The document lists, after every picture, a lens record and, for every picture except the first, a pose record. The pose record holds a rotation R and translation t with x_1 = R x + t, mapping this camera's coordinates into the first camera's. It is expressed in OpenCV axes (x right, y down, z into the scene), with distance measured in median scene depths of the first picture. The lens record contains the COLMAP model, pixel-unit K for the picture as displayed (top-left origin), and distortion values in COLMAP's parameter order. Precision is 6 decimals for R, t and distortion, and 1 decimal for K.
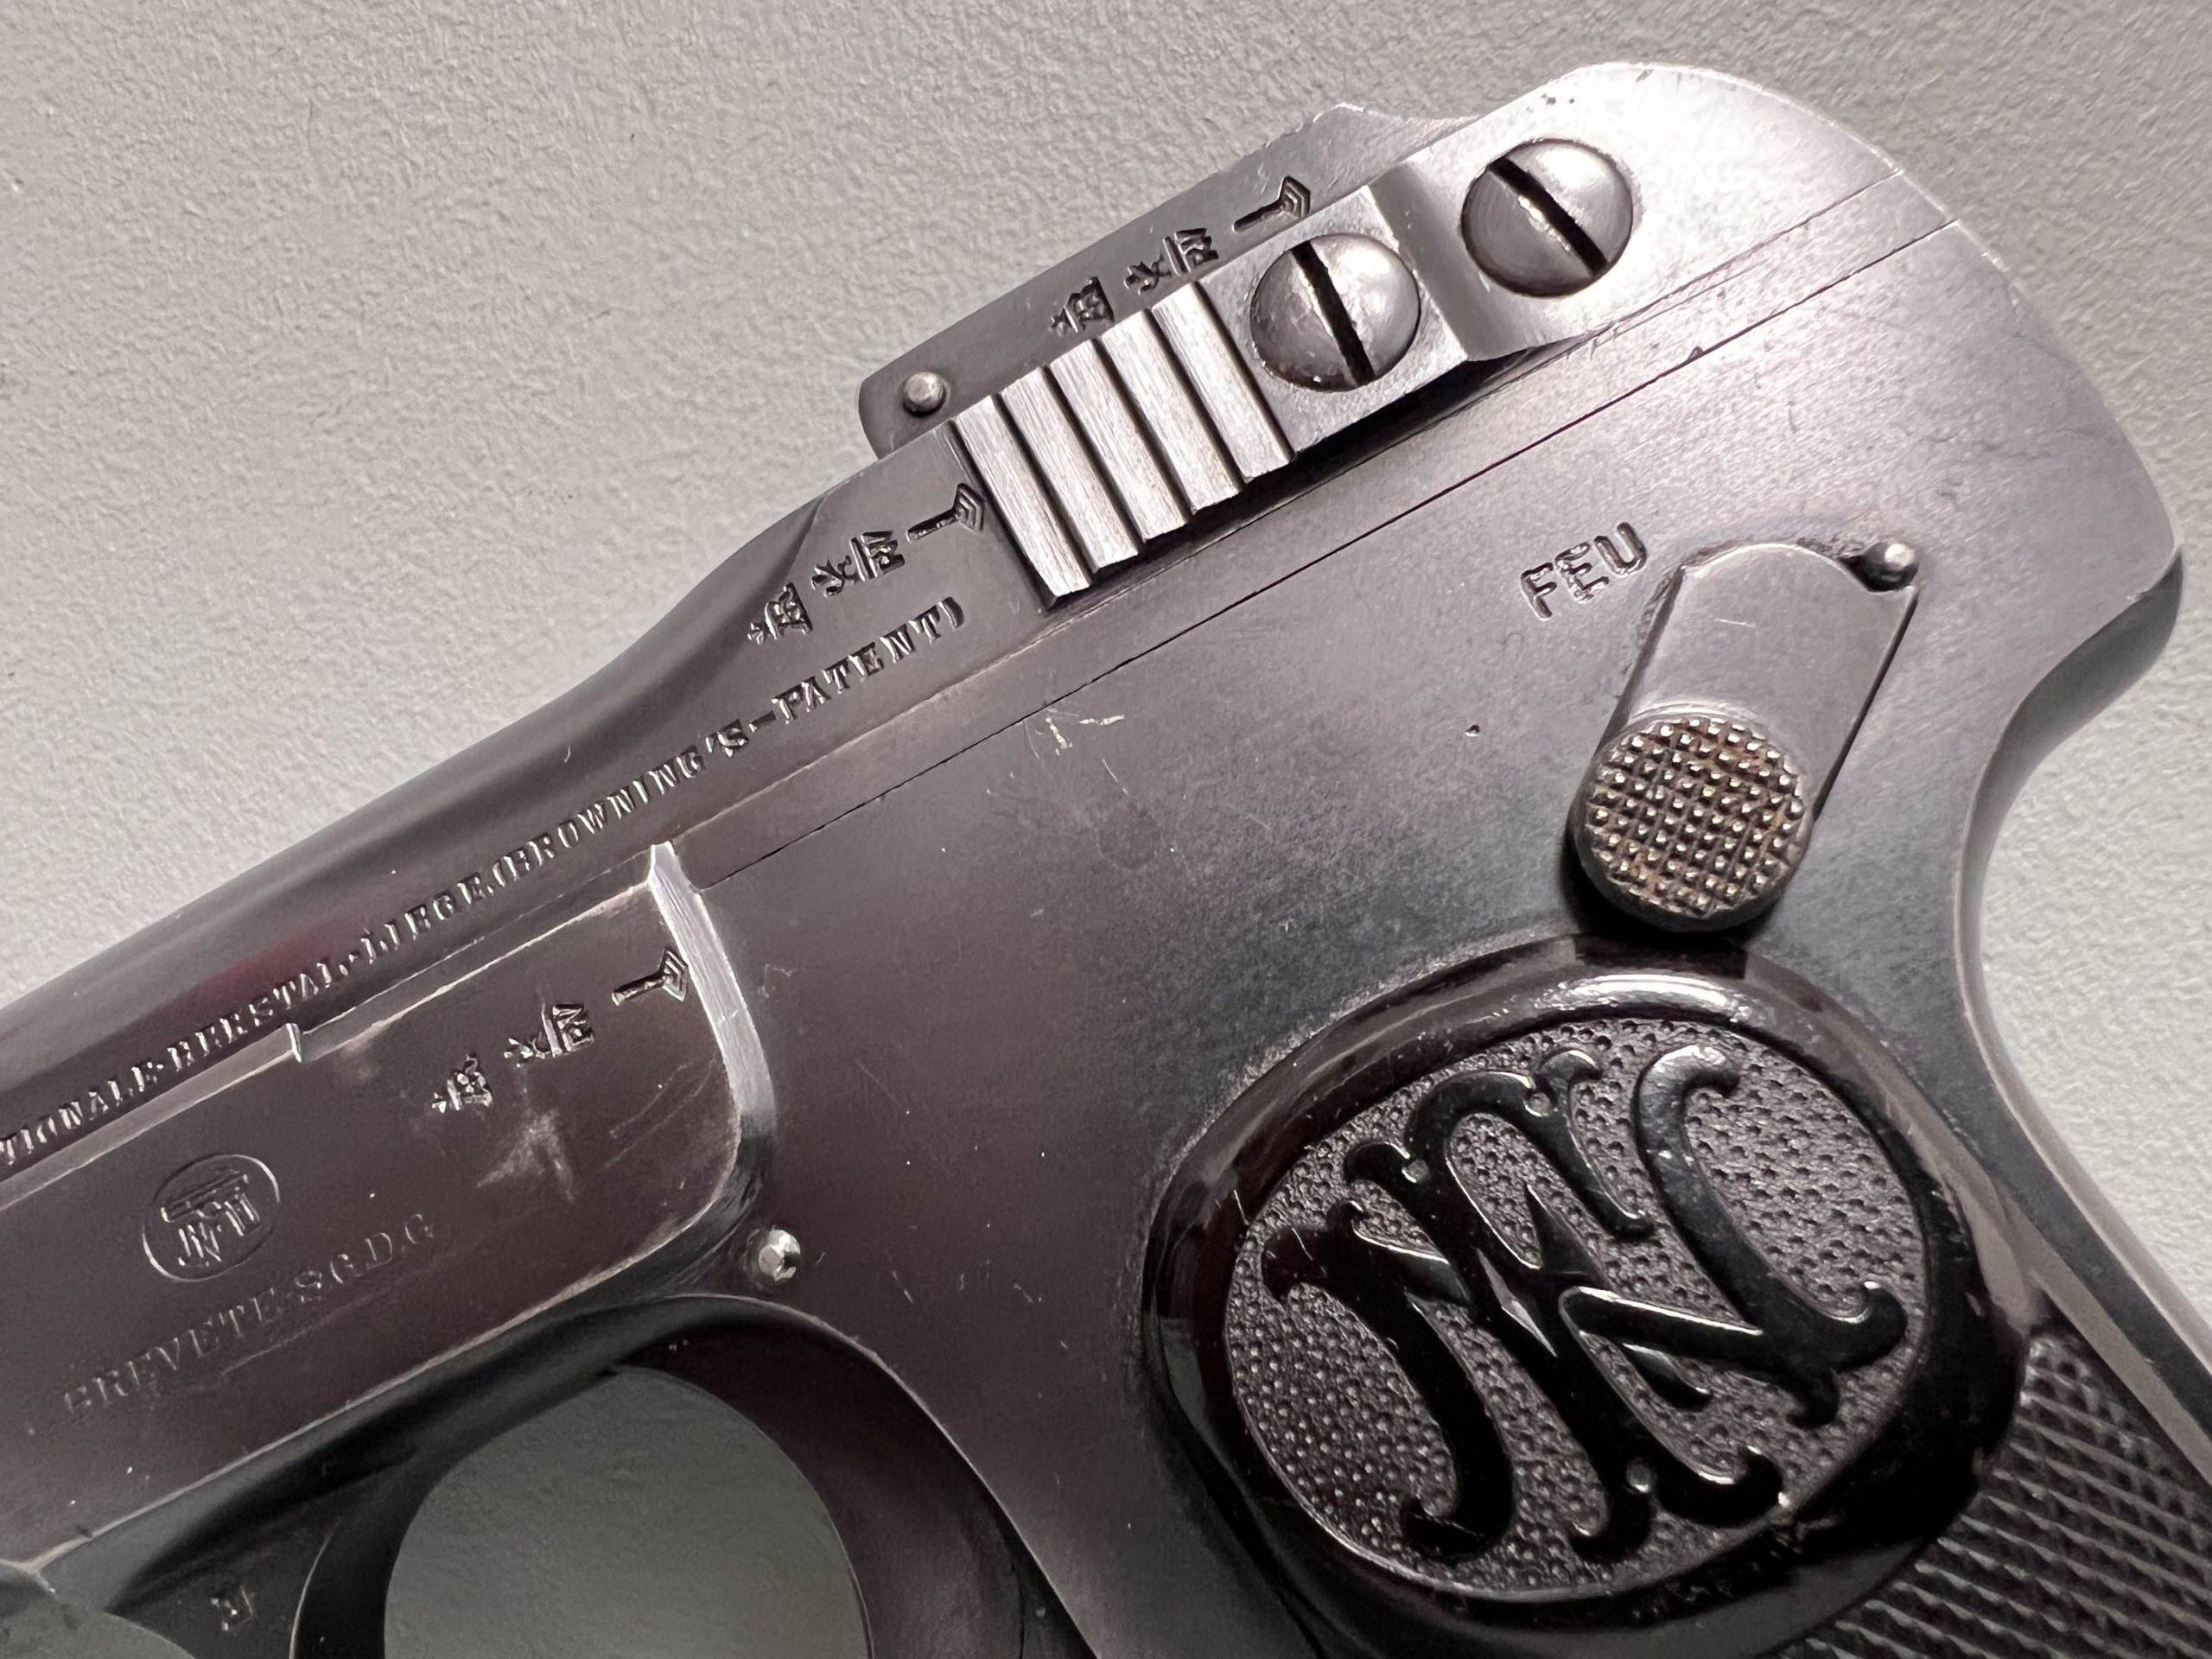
lens RADIAL K [[1694.6, 0, 1040.9], [0, 1694.6, 994.4], [0, 0, 1]] dist [-0.015873, 0.001108]
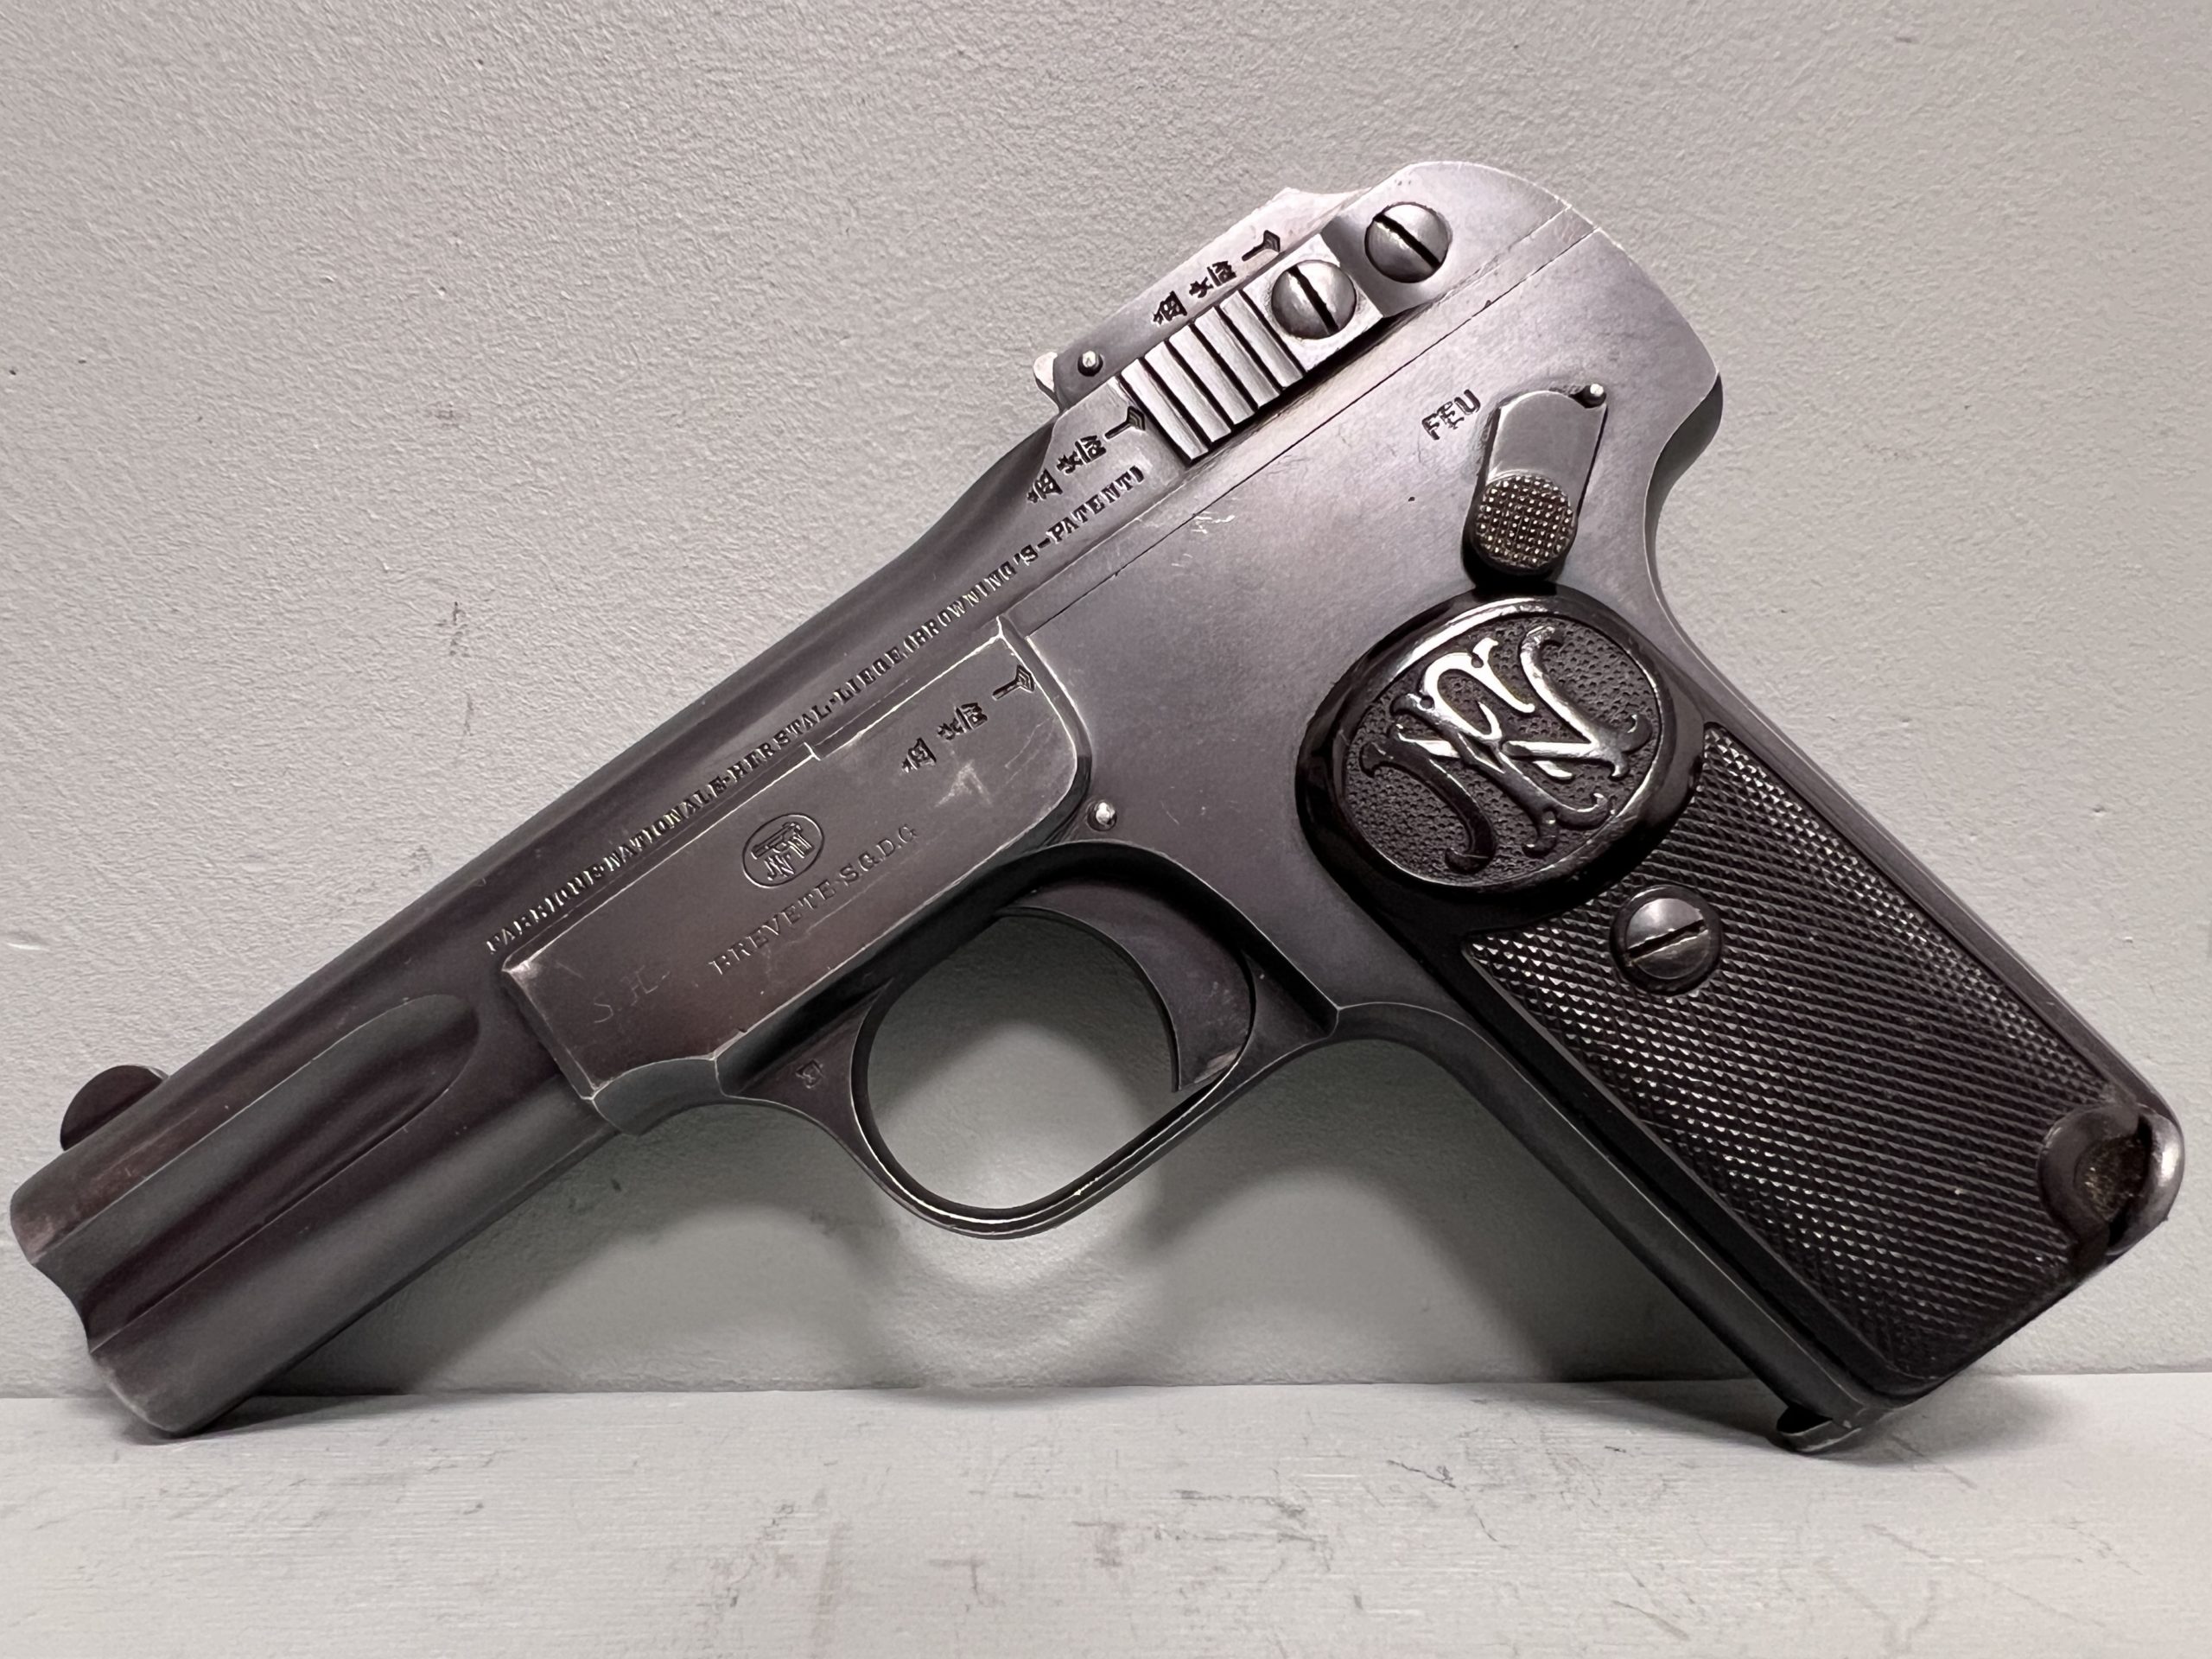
lens RADIAL K [[1653.1, 0, 1056.0], [0, 1653.1, 990.3], [0, 0, 1]] dist [-0.007986, -0.007461]
pose [[0.977249, -0.152750, 0.147145, -0.412401], [0.150557, 0.988259, 0.025993, 0.235365], [-0.149387, -0.003248, 0.988773, -0.680824]]
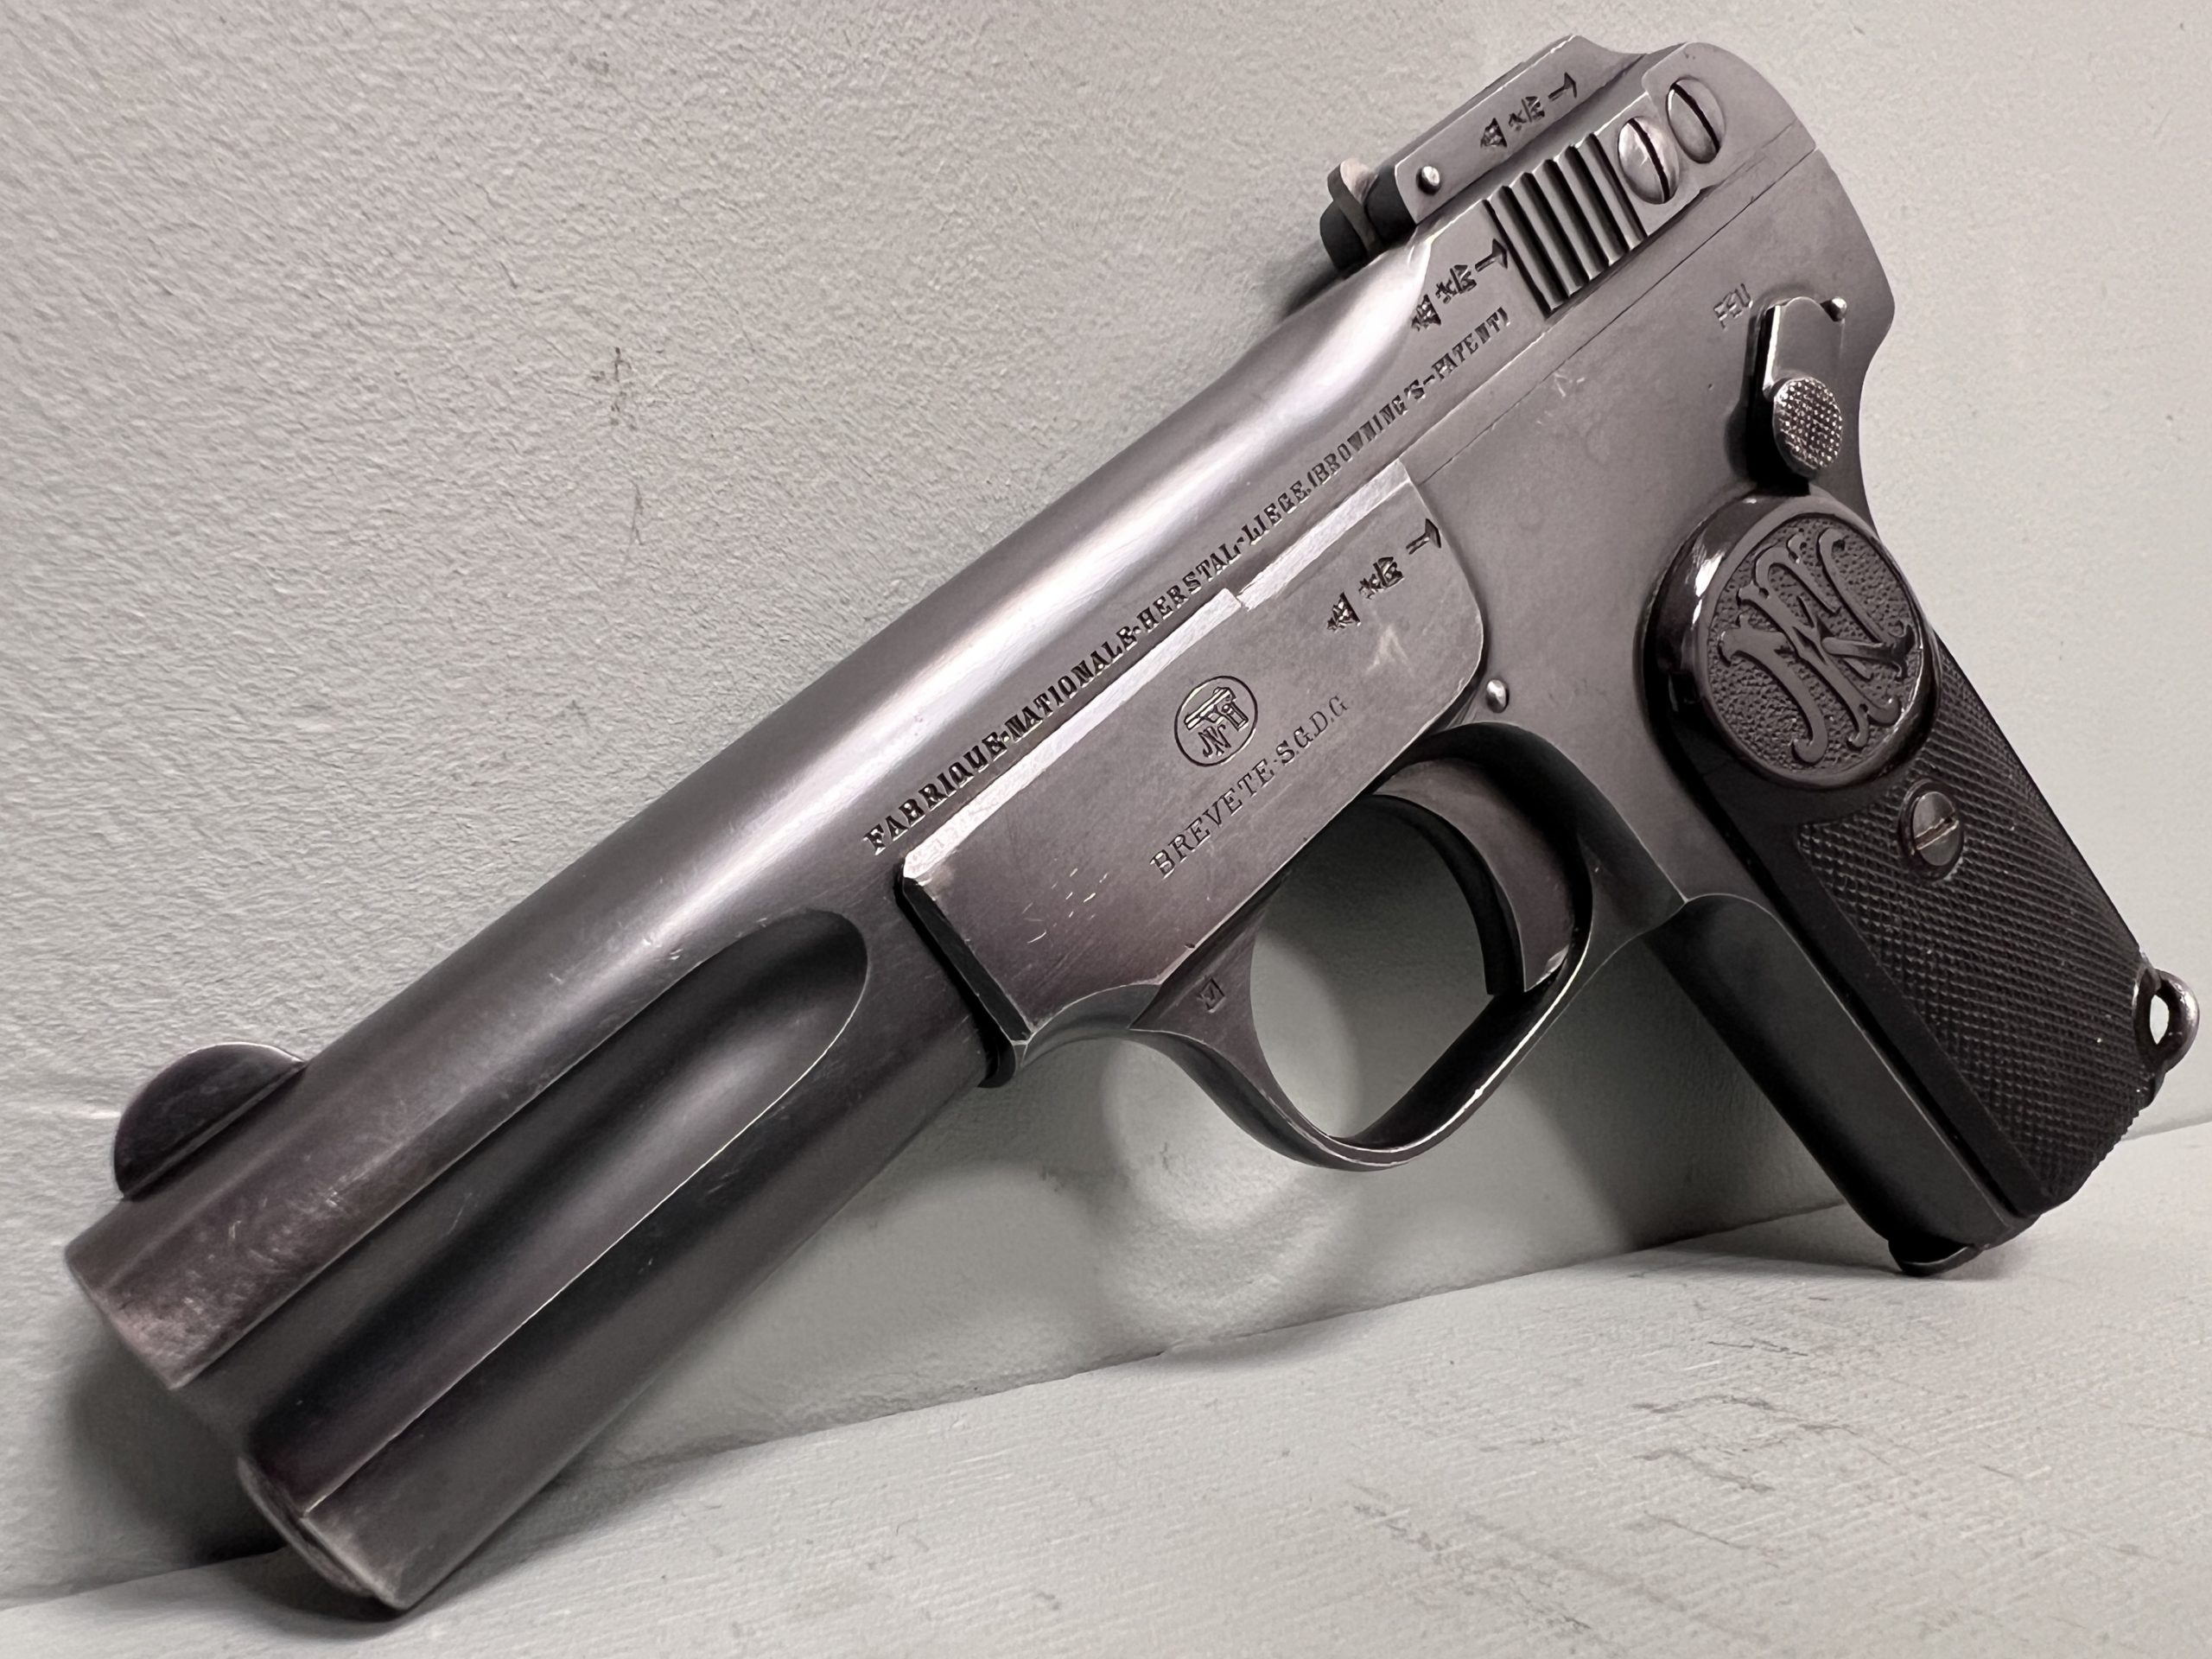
lens RADIAL K [[1665.9, 0, 1007.3], [0, 1665.9, 990.6], [0, 0, 1]] dist [-0.008385, -0.002224]
pose [[0.755988, -0.208622, 0.620451, -1.335669], [0.138377, 0.977366, 0.160026, 0.086809], [-0.639793, -0.035121, 0.767745, -0.005142]]
